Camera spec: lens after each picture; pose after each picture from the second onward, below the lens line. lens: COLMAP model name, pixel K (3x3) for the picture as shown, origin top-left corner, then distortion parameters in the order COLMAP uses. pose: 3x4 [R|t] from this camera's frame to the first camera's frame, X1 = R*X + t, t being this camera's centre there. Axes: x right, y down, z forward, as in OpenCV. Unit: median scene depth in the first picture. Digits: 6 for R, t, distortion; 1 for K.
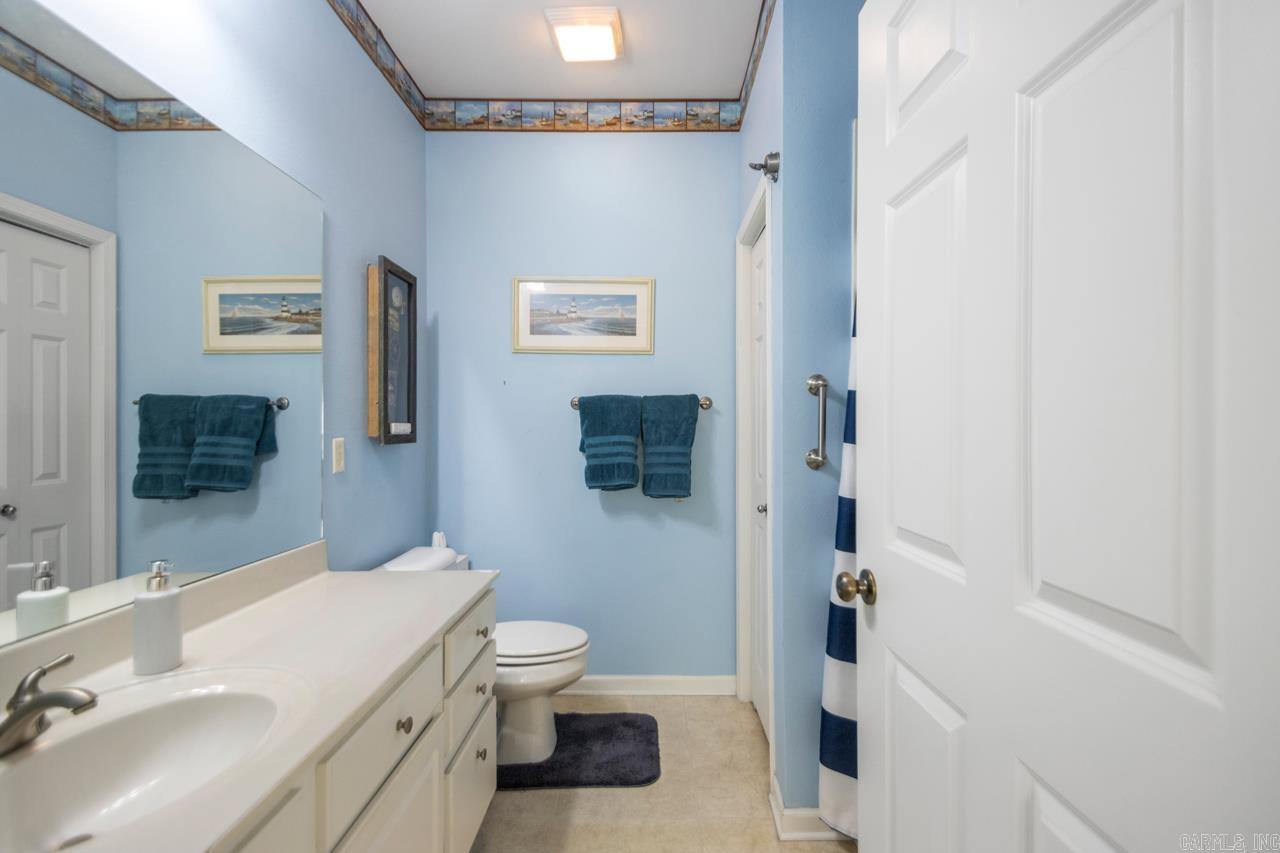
lens RADIAL K [[594.7, 0, 641.3], [0, 594.7, 425.1], [0, 0, 1]] dist [0.036913, -0.018838]
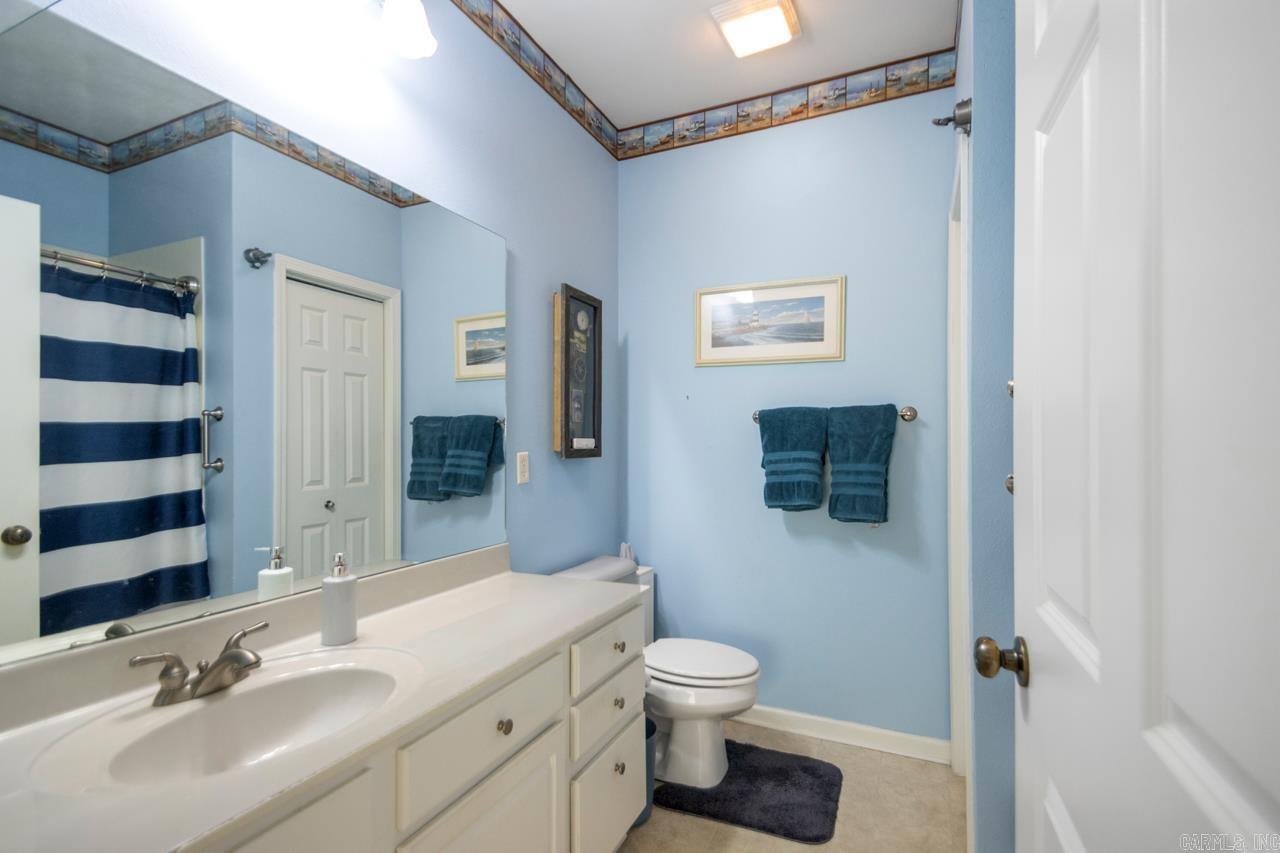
lens RADIAL K [[594.7, 0, 644.9], [0, 594.7, 439.0], [0, 0, 1]] dist [0.036913, -0.018838]
pose [[0.913614, -0.002985, -0.406571, 0.123598], [0.002470, 0.999995, -0.001793, -0.000200], [0.406575, 0.000634, 0.913617, 0.069401]]
